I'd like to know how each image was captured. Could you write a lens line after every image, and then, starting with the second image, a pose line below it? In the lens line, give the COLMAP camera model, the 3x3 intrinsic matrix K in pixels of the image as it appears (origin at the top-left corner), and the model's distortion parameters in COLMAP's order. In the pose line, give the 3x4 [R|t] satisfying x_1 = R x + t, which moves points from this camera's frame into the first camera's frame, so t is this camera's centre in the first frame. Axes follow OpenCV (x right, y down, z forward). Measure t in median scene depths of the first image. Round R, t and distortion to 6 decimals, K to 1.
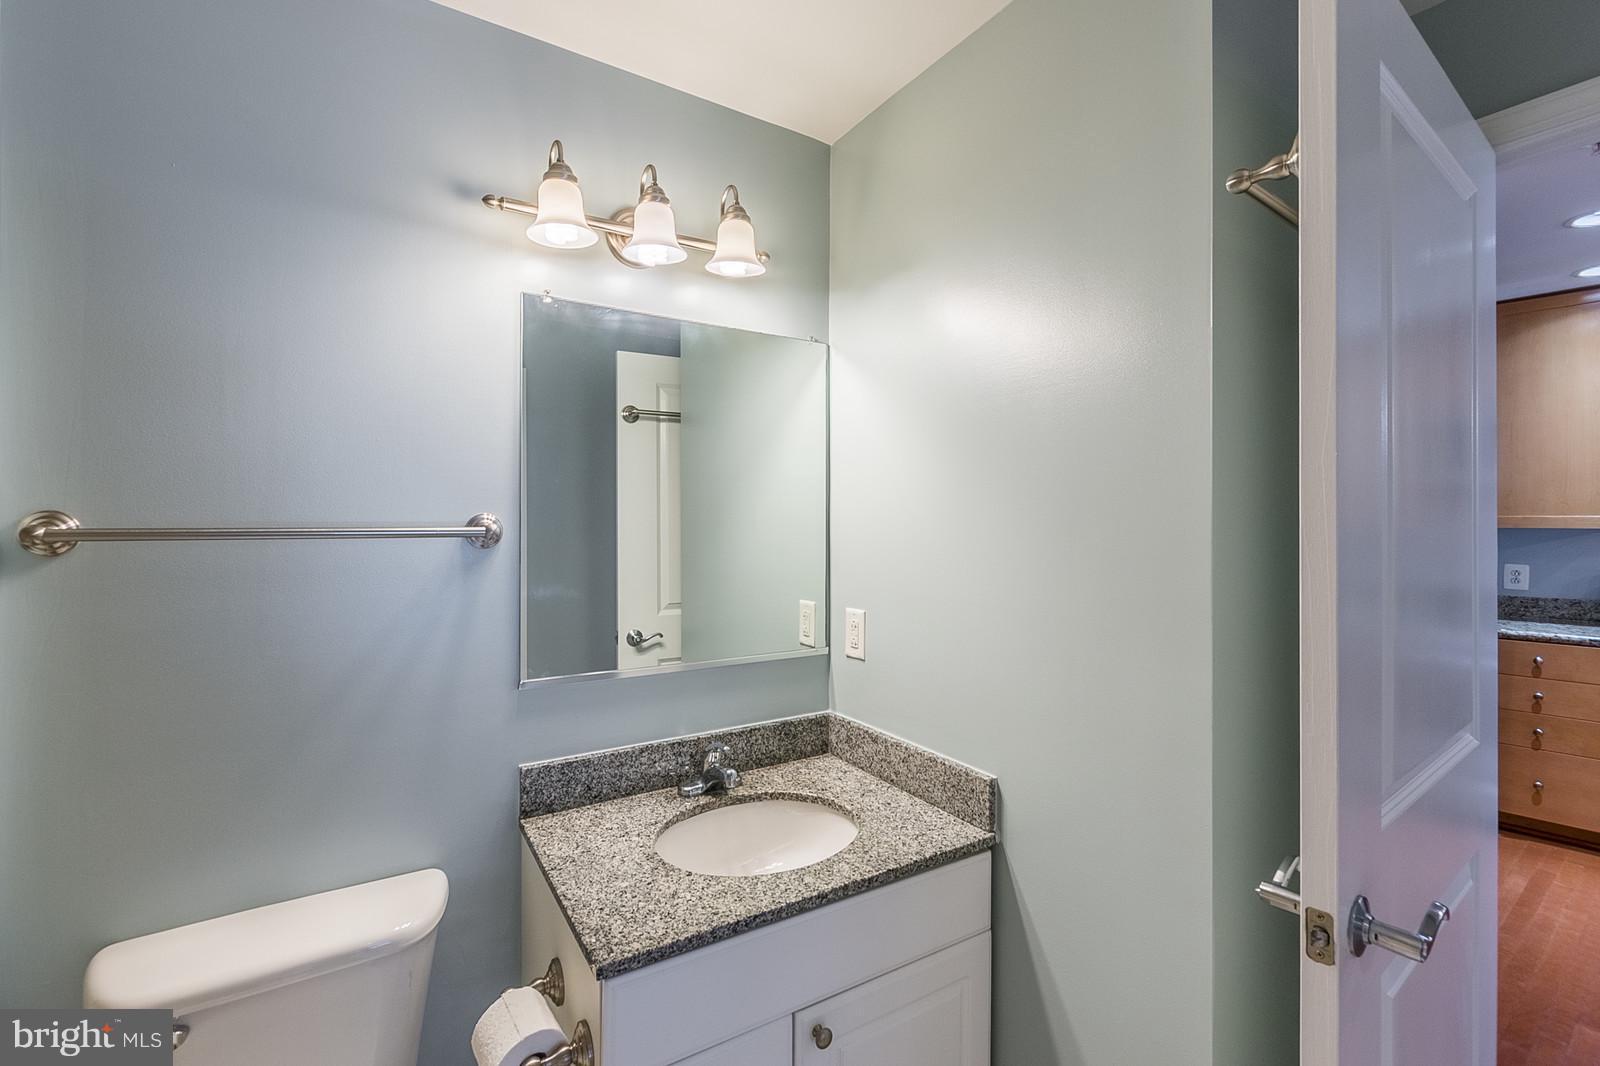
lens RADIAL K [[702.9, 0, 809.4], [0, 702.9, 517.6], [0, 0, 1]] dist [0.001004, -0.000786]
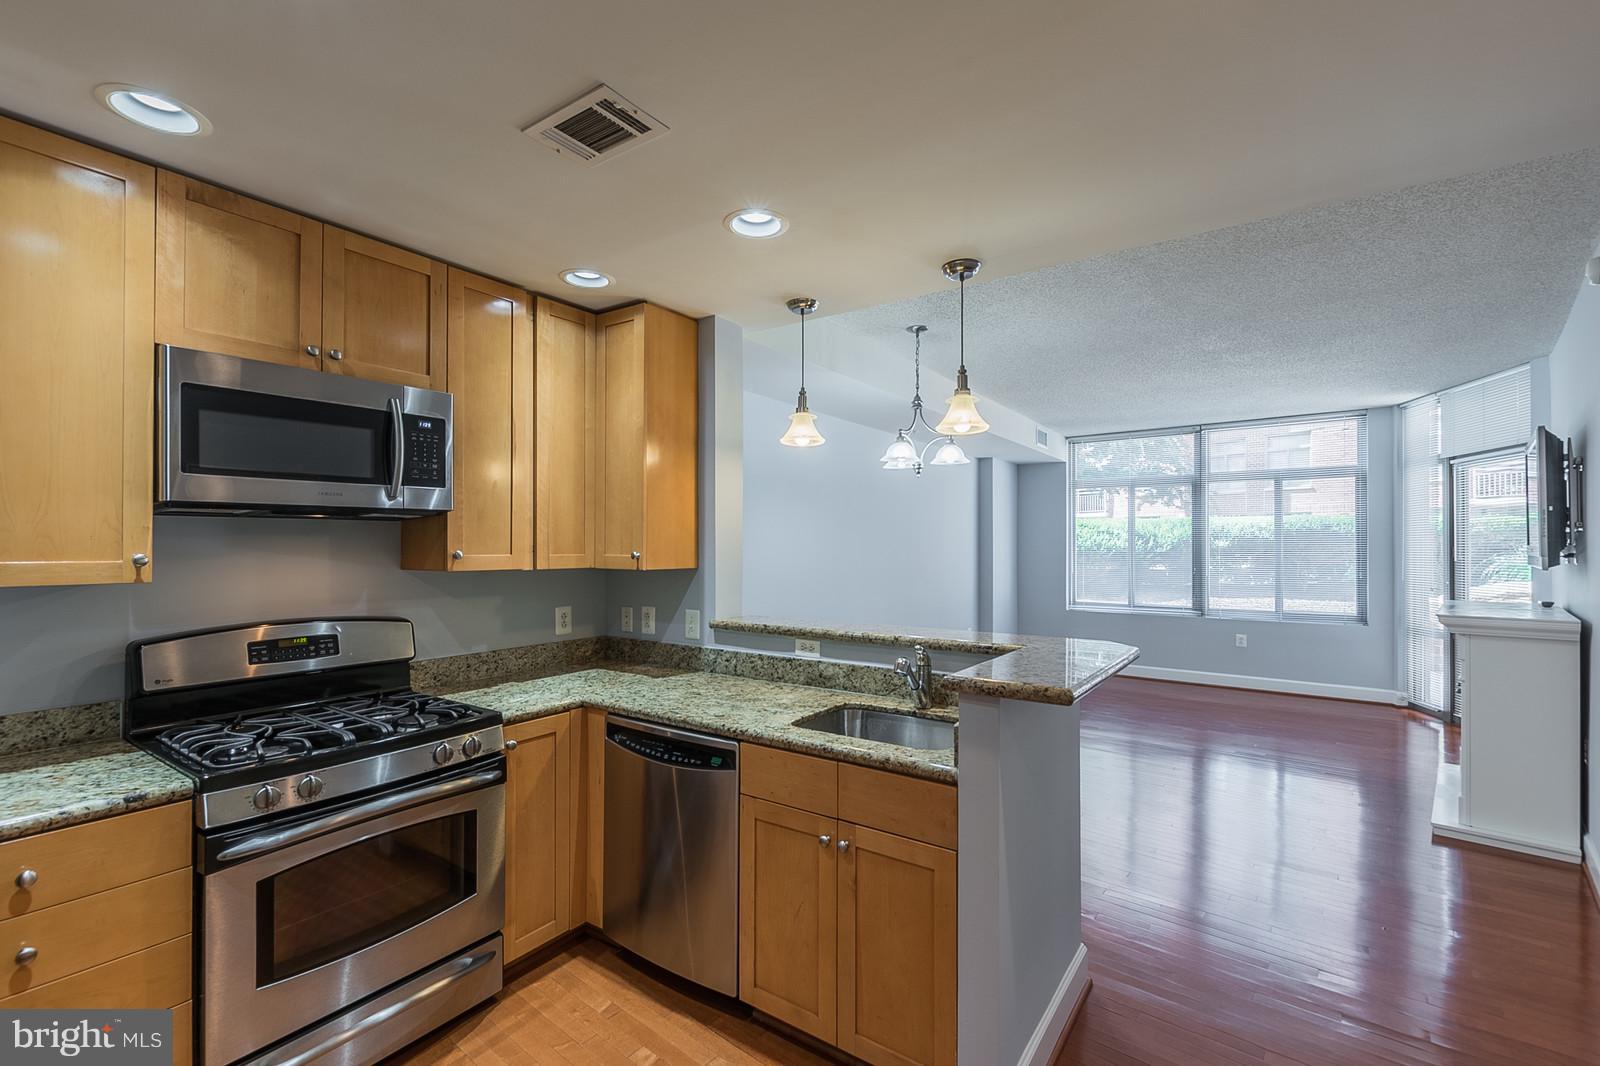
lens RADIAL K [[701.9, 0, 799.5], [0, 701.9, 544.2], [0, 0, 1]] dist [0.000718, -0.001692]
pose [[-0.232843, 0.001453, 0.972513, 0.945570], [-0.005764, 0.999979, -0.002875, -0.033144], [-0.972497, -0.006275, -0.232830, 1.231107]]
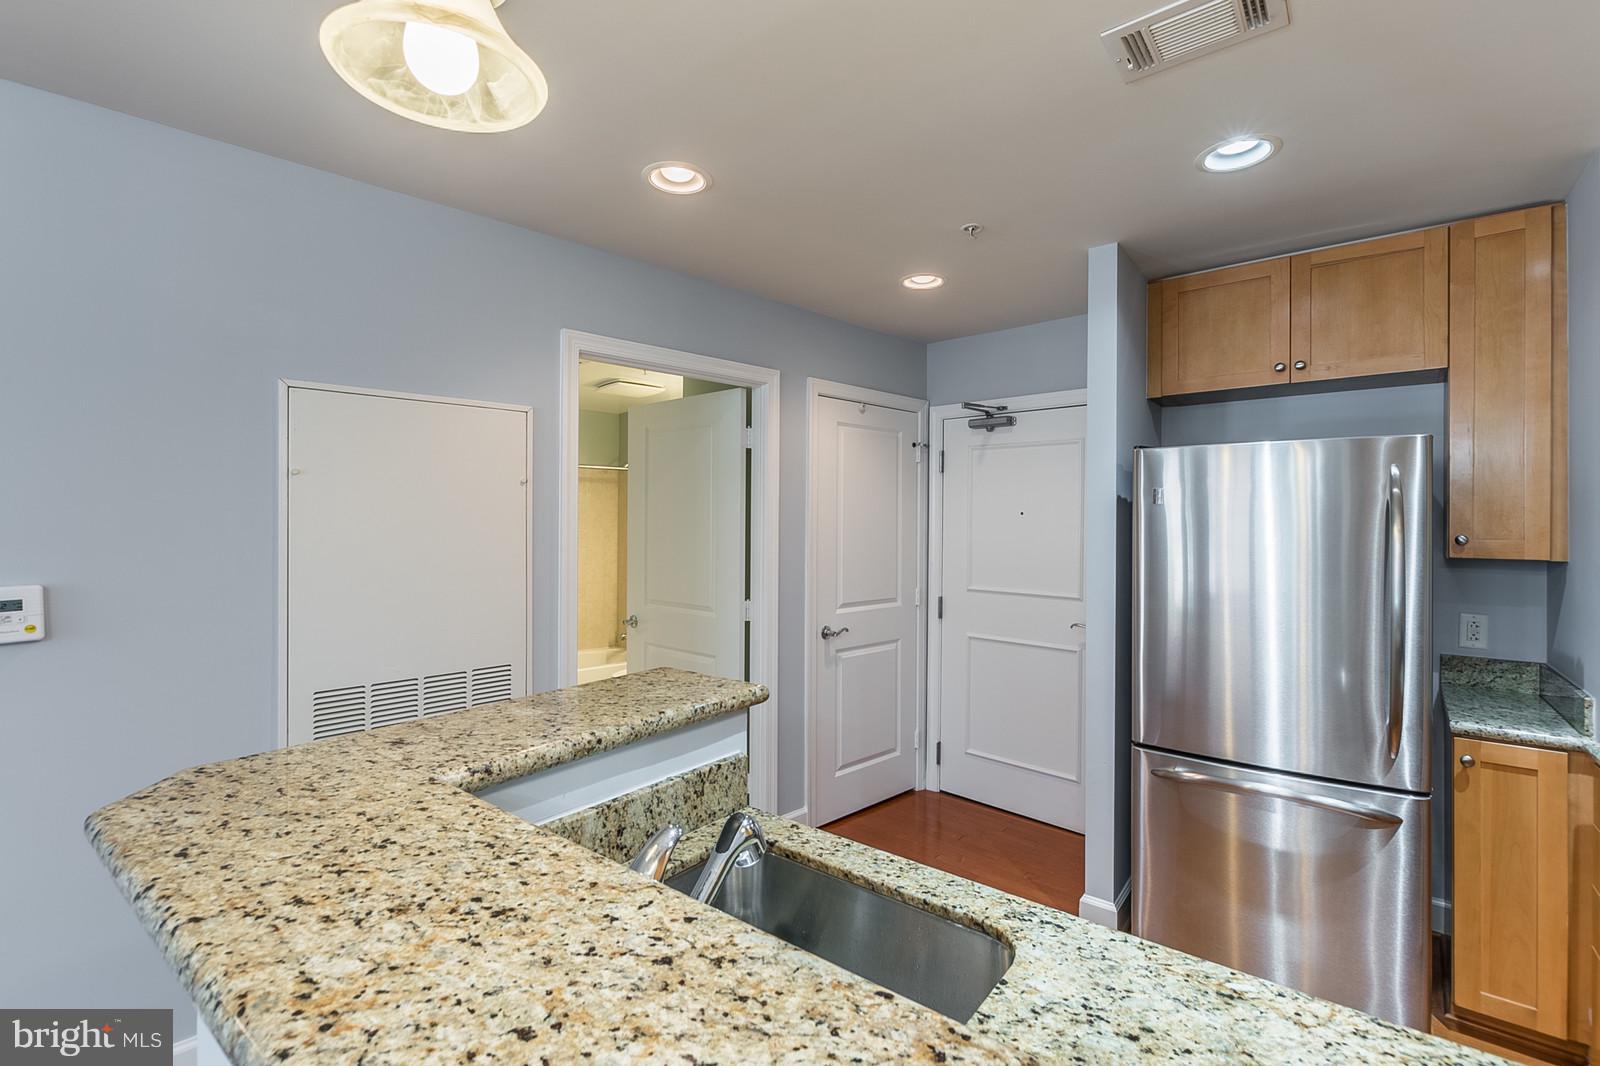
lens RADIAL K [[713.7, 0, 803.0], [0, 713.7, 518.0], [0, 0, 1]] dist [0.000348, -0.000376]
pose [[0.183475, -0.003470, -0.983018, 2.889095], [-0.001509, 0.999992, -0.003812, -0.040330], [0.983023, 0.002183, 0.183468, 0.626460]]
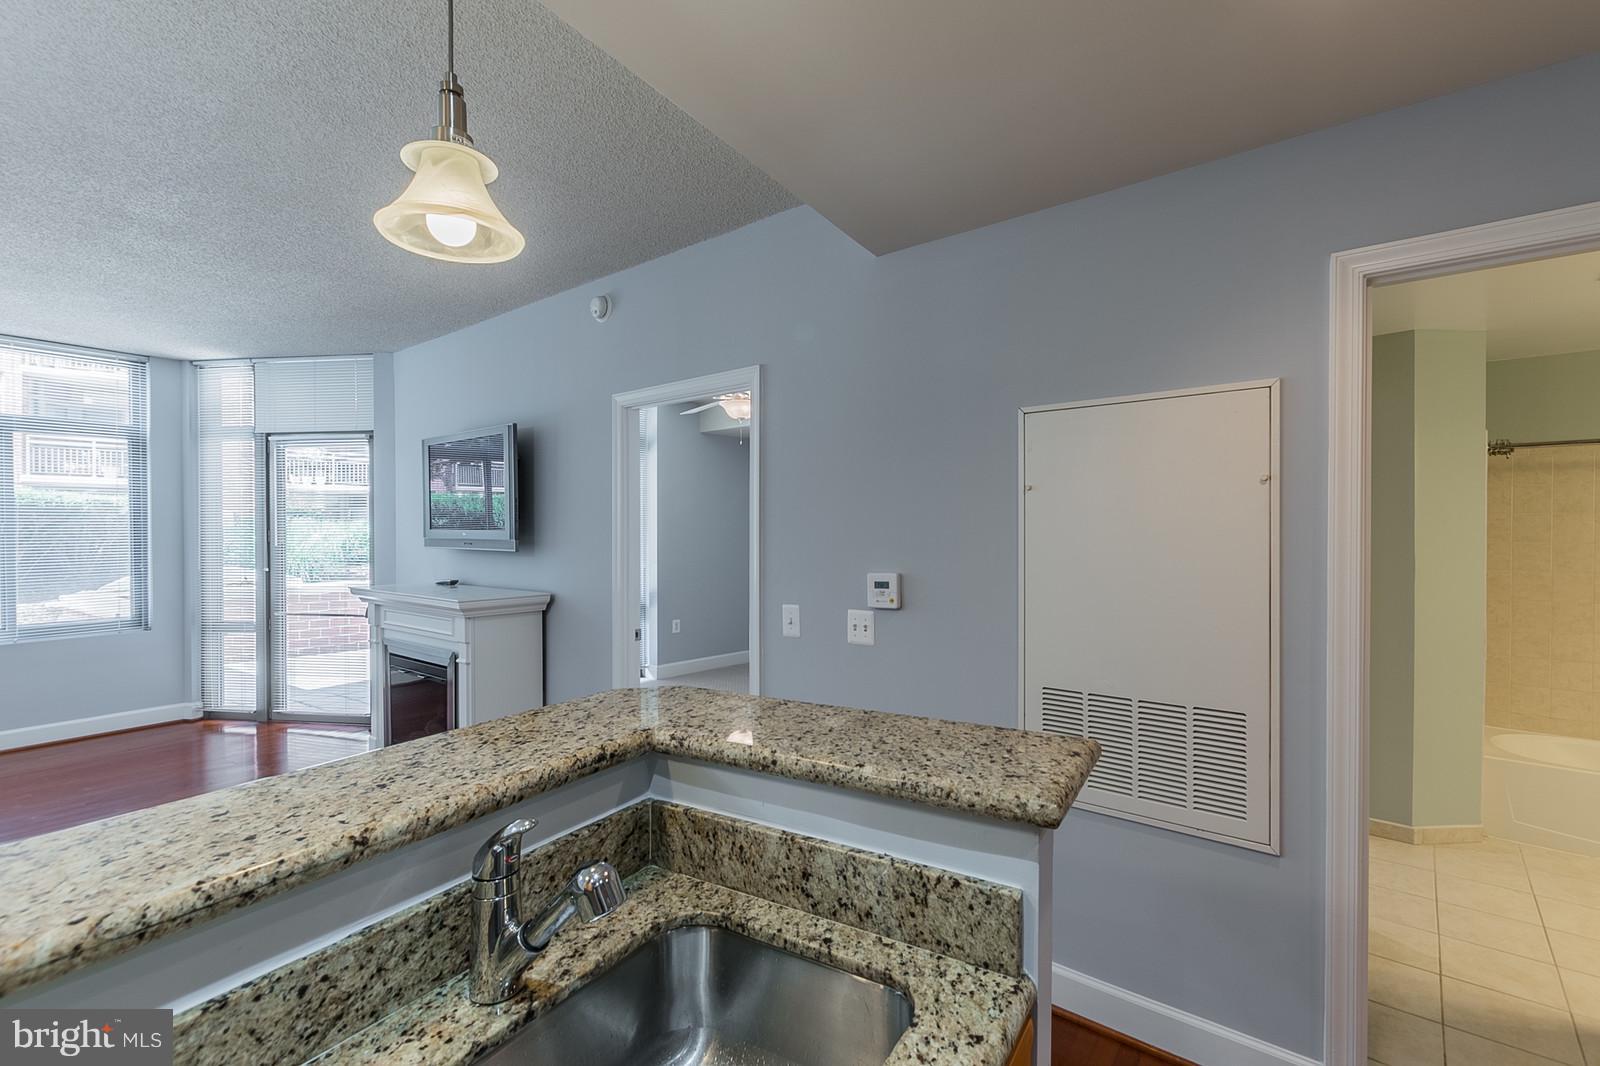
lens RADIAL K [[720.5, 0, 824.9], [0, 720.5, 535.8], [0, 0, 1]] dist [0.002199, -0.000576]
pose [[-0.947883, 0.002560, -0.318608, 2.320201], [0.001034, 0.999987, 0.004959, -0.037360], [0.318617, 0.004371, -0.947874, 1.219132]]
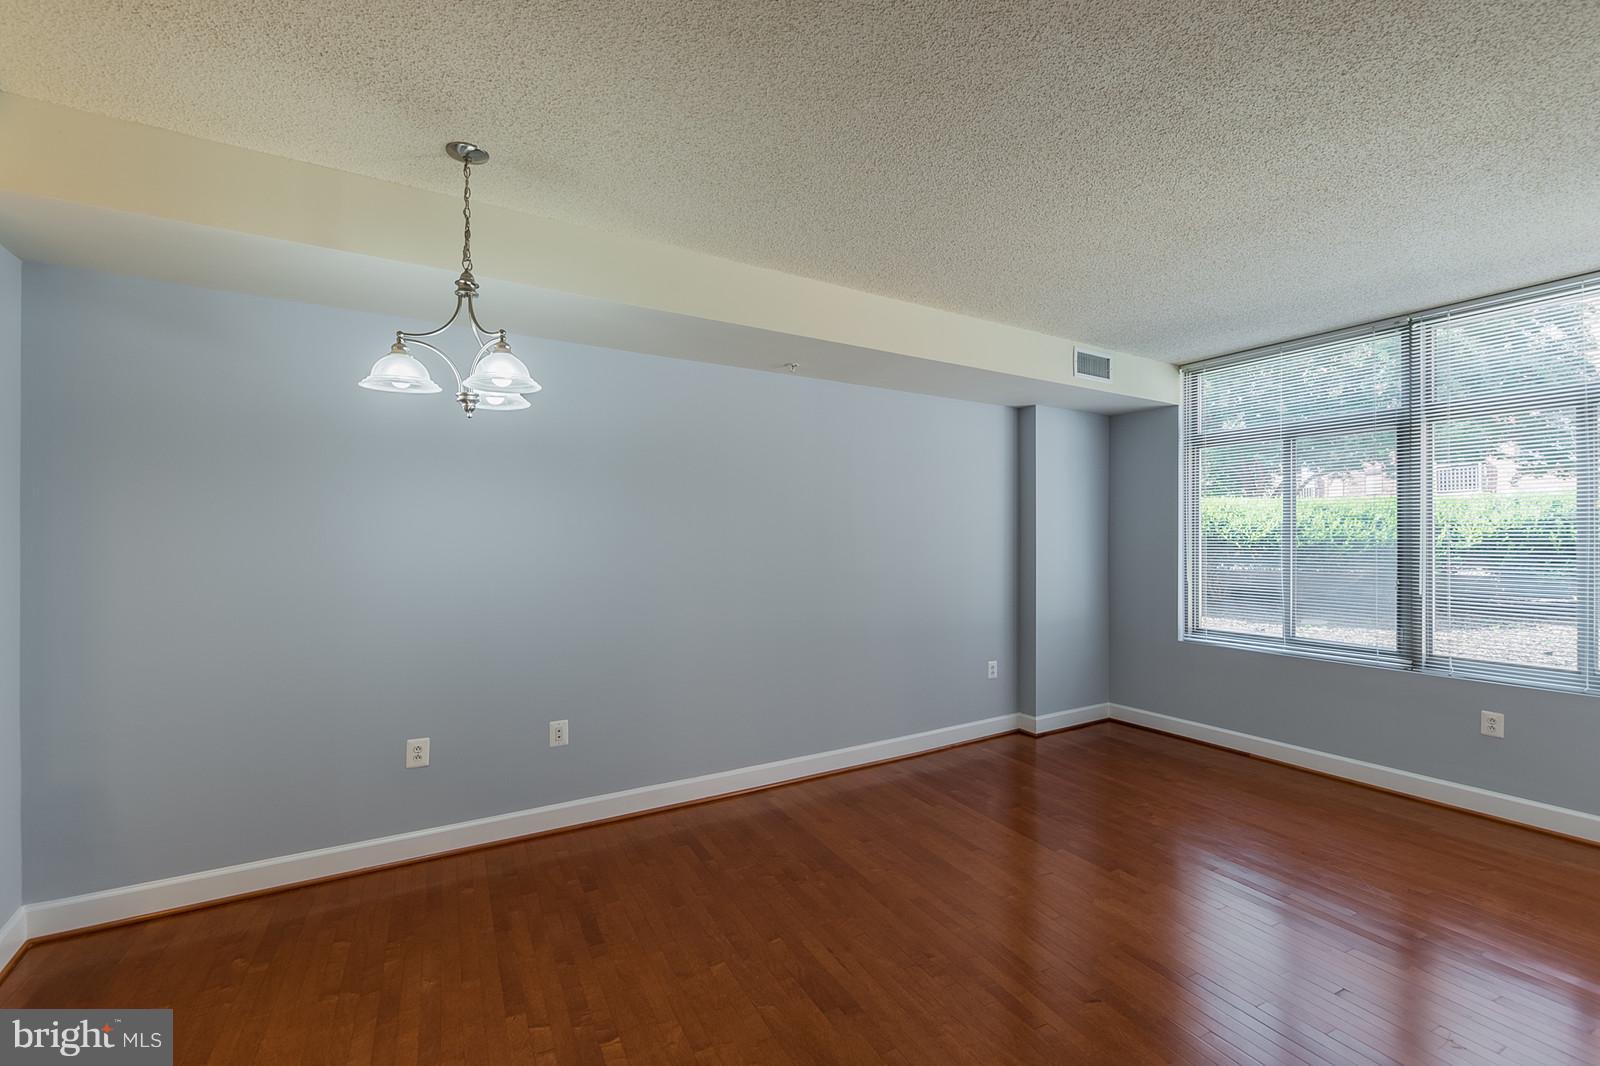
lens RADIAL K [[707.4, 0, 820.3], [0, 707.4, 540.5], [0, 0, 1]] dist [0.002098, -0.000429]
pose [[0.156316, -0.002751, 0.987703, 2.064341], [-0.003562, 0.999988, 0.003349, -0.044961], [-0.987701, -0.004042, 0.156304, -0.822440]]
